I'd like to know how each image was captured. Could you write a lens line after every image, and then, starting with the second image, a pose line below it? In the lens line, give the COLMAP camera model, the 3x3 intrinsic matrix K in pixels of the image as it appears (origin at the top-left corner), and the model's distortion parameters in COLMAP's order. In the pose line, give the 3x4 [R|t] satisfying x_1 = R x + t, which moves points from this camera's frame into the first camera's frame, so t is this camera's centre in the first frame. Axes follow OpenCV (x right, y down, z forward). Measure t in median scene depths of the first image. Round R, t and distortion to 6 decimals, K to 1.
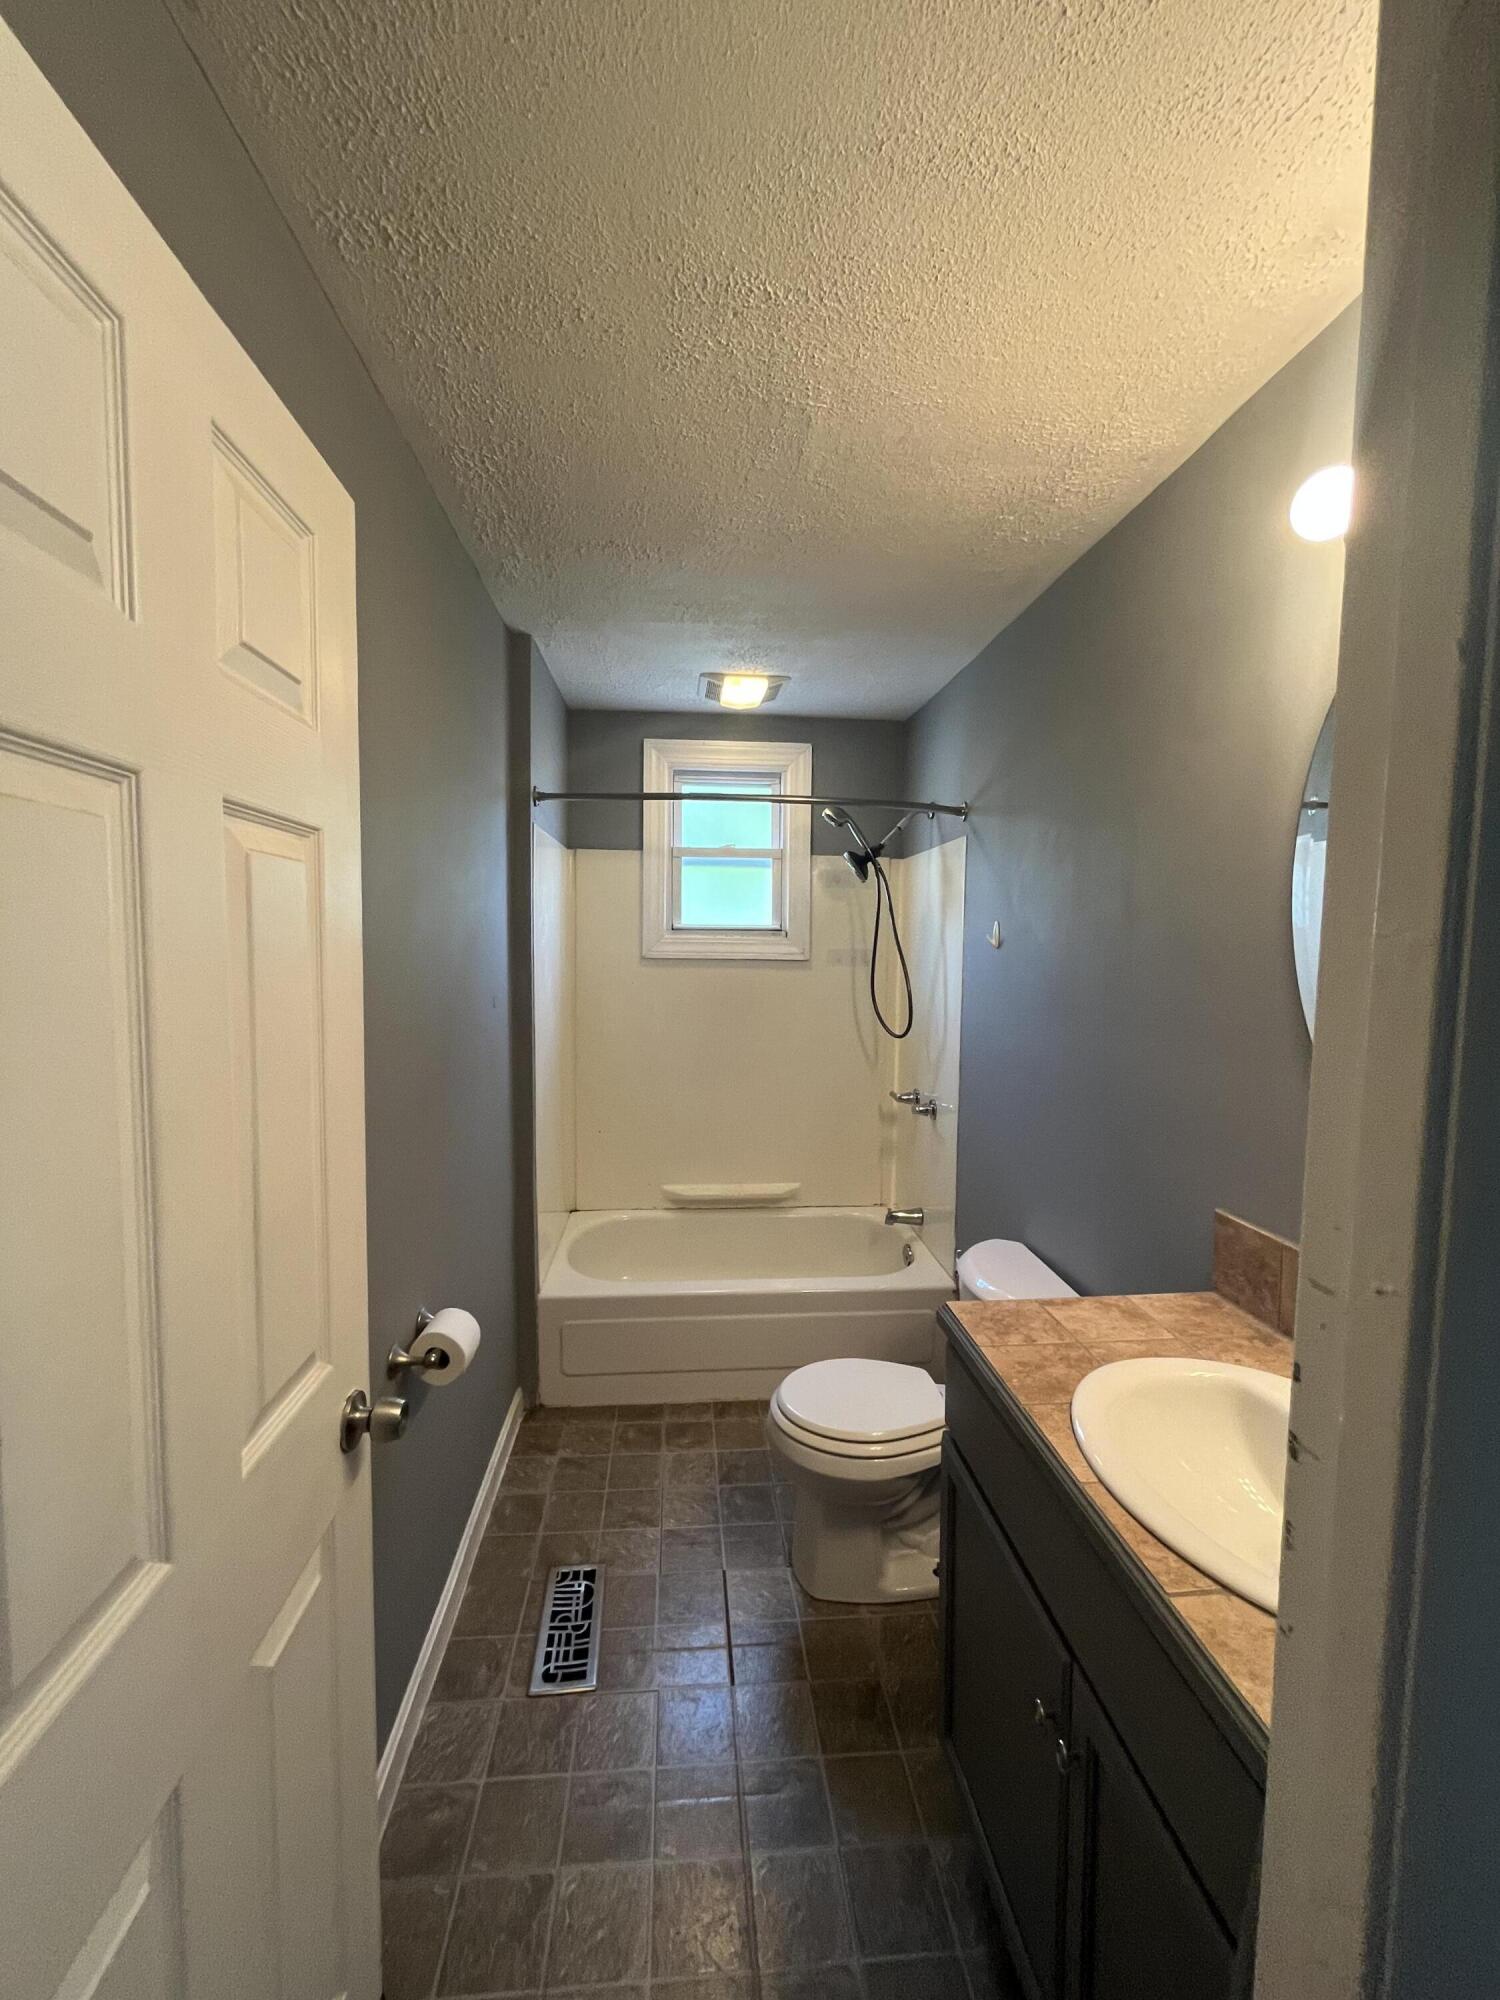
lens RADIAL K [[807.5, 0, 750.0], [0, 807.5, 1000.0], [0, 0, 1]] dist [-0.001728, -0.000395]
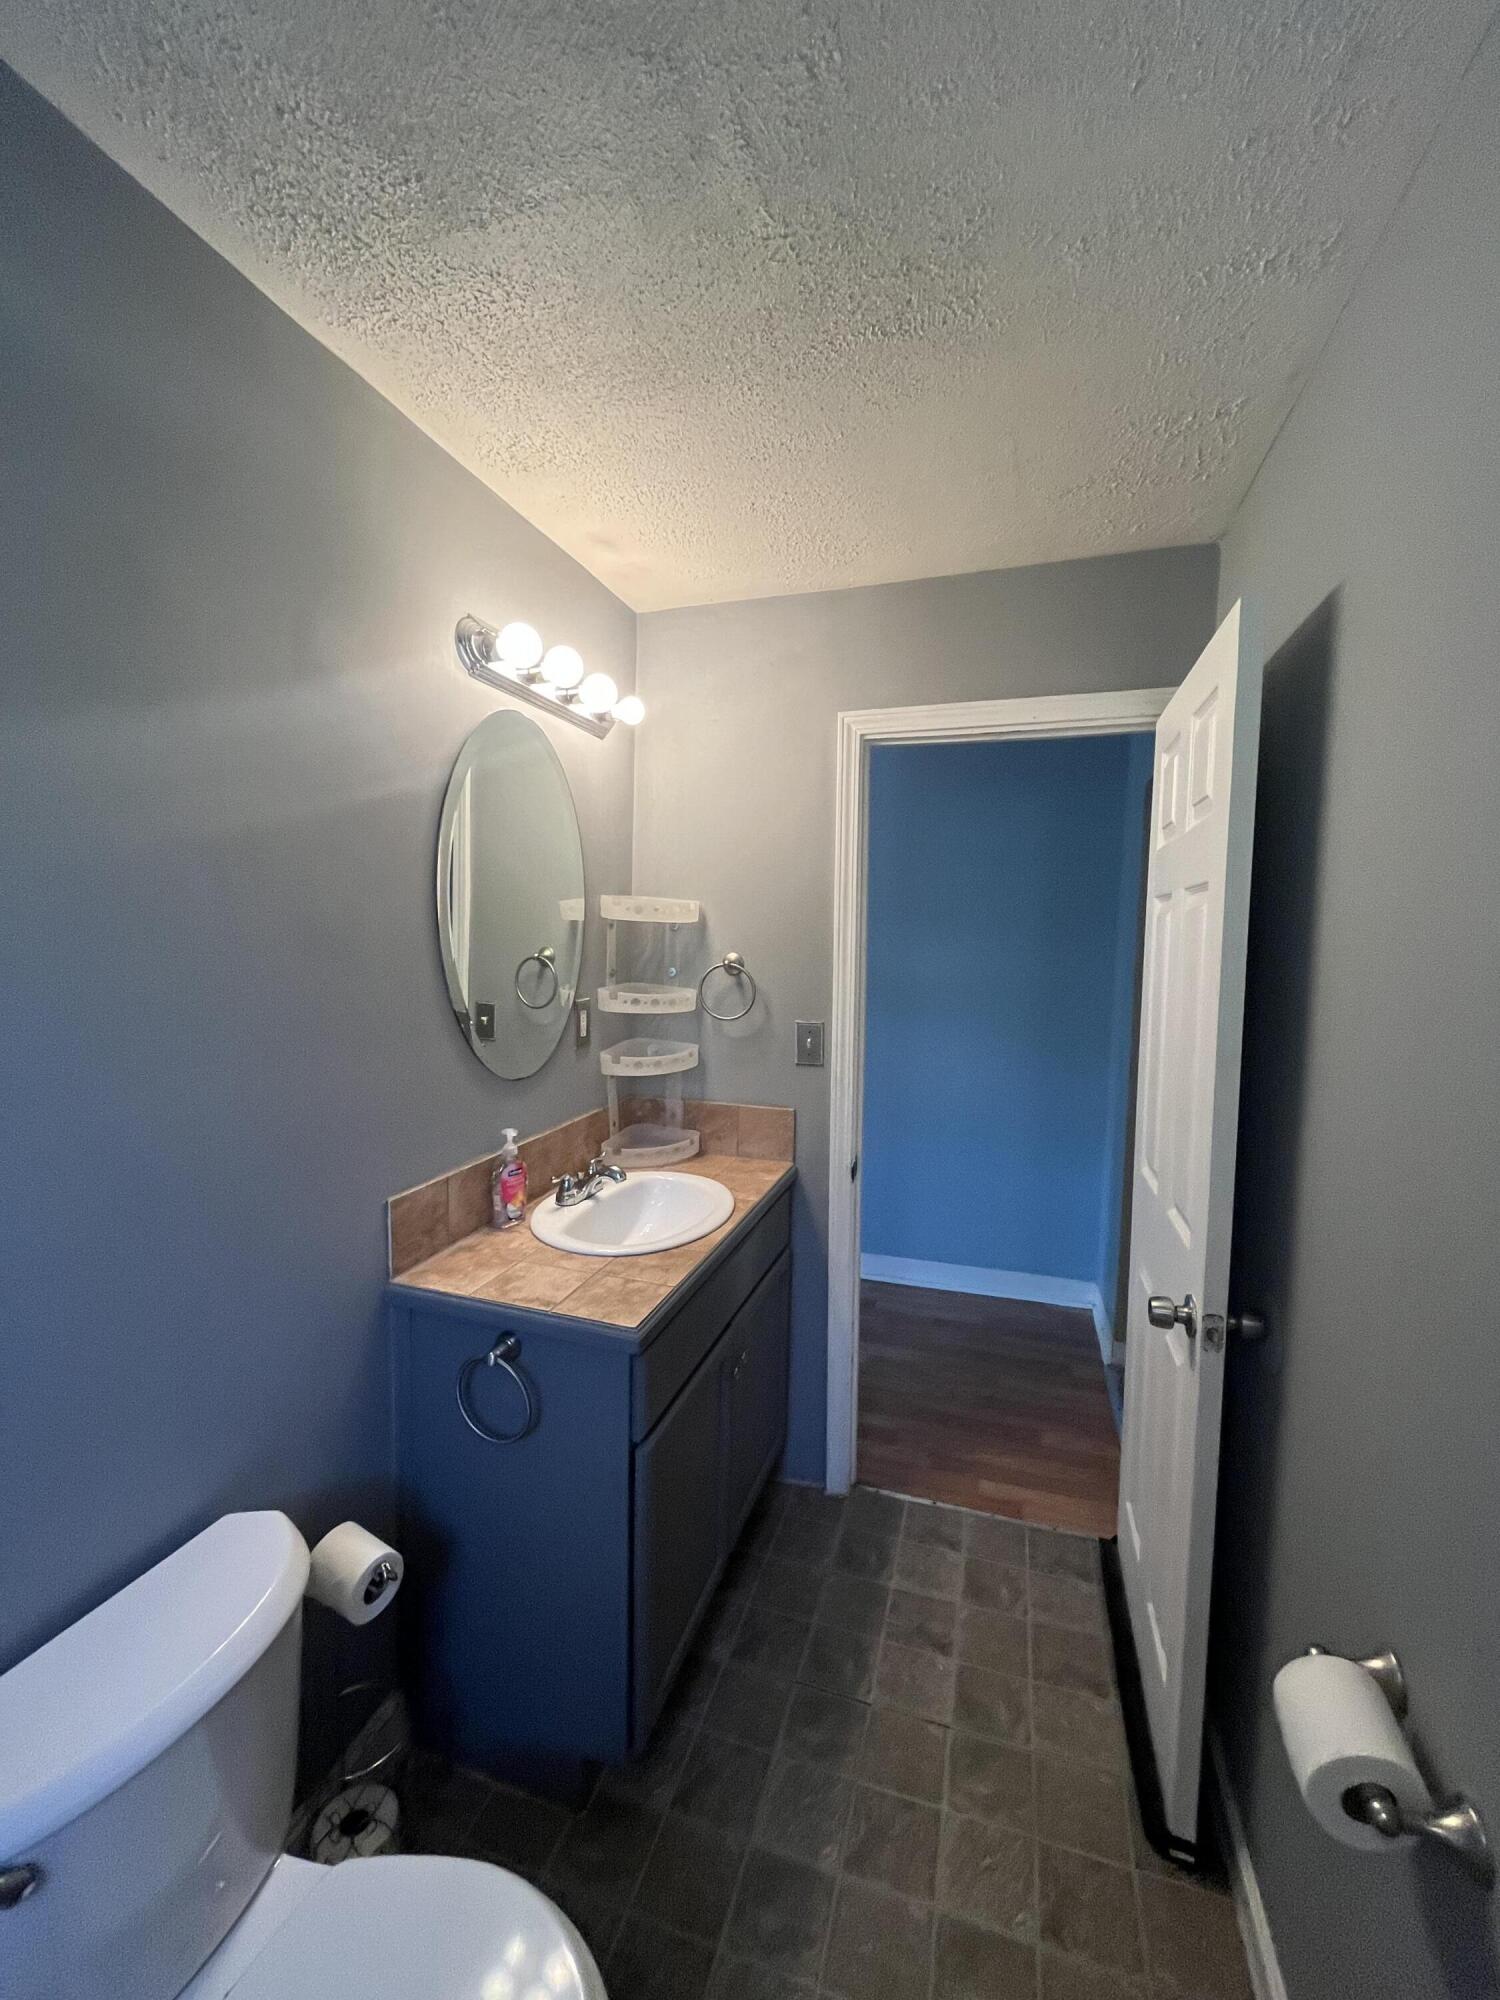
lens RADIAL K [[807.5, 0, 750.0], [0, 807.5, 1000.0], [0, 0, 1]] dist [-0.001728, -0.000395]
pose [[-0.921365, -0.053634, 0.384980, -0.234063], [0.000281, 0.990342, 0.138644, -0.139813], [-0.388698, 0.127850, -0.912452, 1.863897]]
